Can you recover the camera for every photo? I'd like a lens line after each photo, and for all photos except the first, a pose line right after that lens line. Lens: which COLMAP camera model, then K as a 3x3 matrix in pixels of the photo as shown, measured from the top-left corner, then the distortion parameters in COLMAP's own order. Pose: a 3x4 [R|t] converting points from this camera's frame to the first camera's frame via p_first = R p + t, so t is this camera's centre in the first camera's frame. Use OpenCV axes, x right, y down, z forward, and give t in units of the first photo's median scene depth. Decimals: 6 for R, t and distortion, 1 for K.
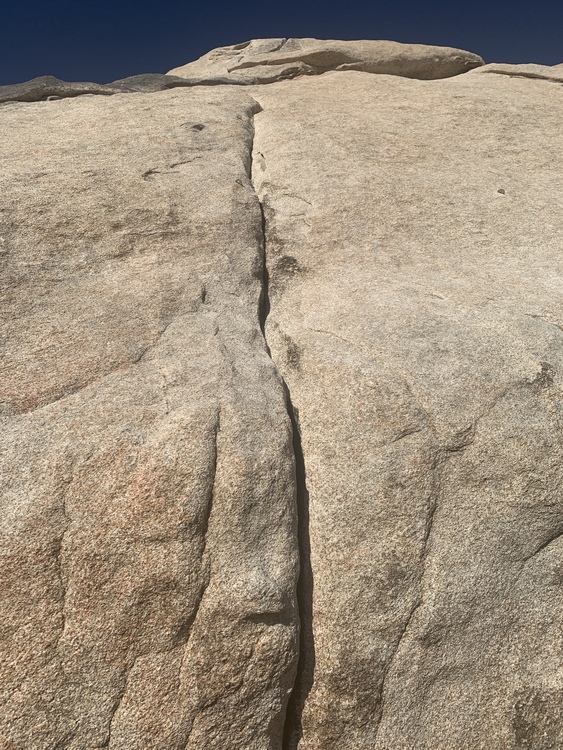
lens RADIAL K [[570.3, 0, 279.2], [0, 570.3, 373.1], [0, 0, 1]] dist [0.028463, -0.043318]
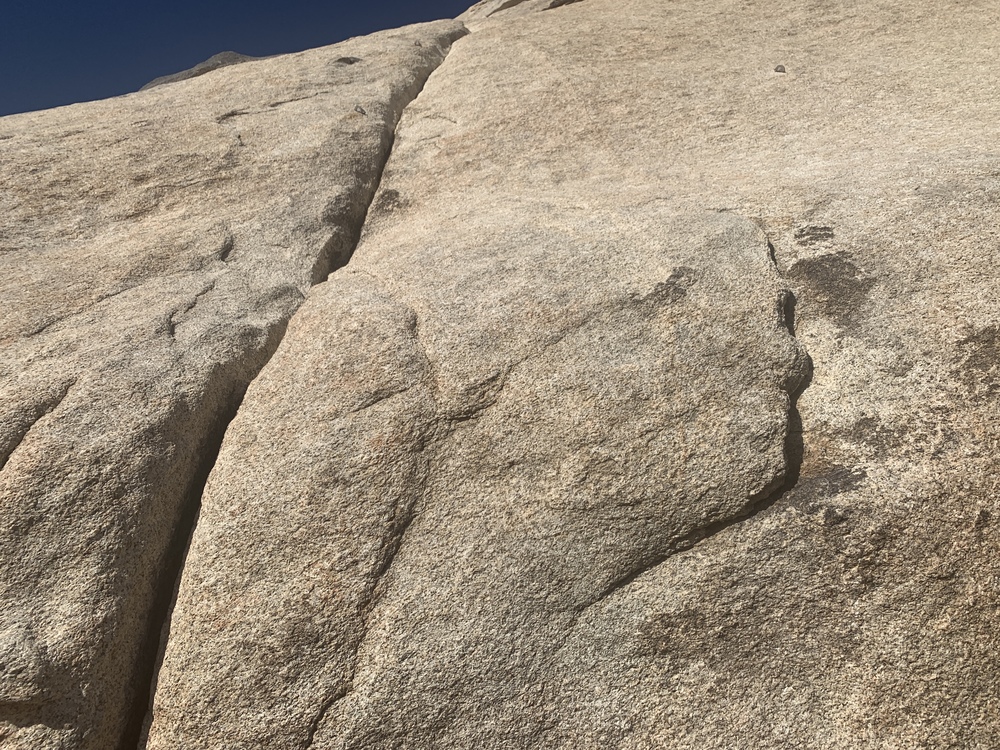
lens RADIAL K [[760.4, 0, 508.5], [0, 760.4, 365.7], [0, 0, 1]] dist [0.028463, -0.043318]
pose [[0.975356, -0.098683, -0.197339, 0.504651], [0.081537, 0.992302, -0.093217, 0.157130], [0.205019, 0.074829, 0.975893, 0.270803]]
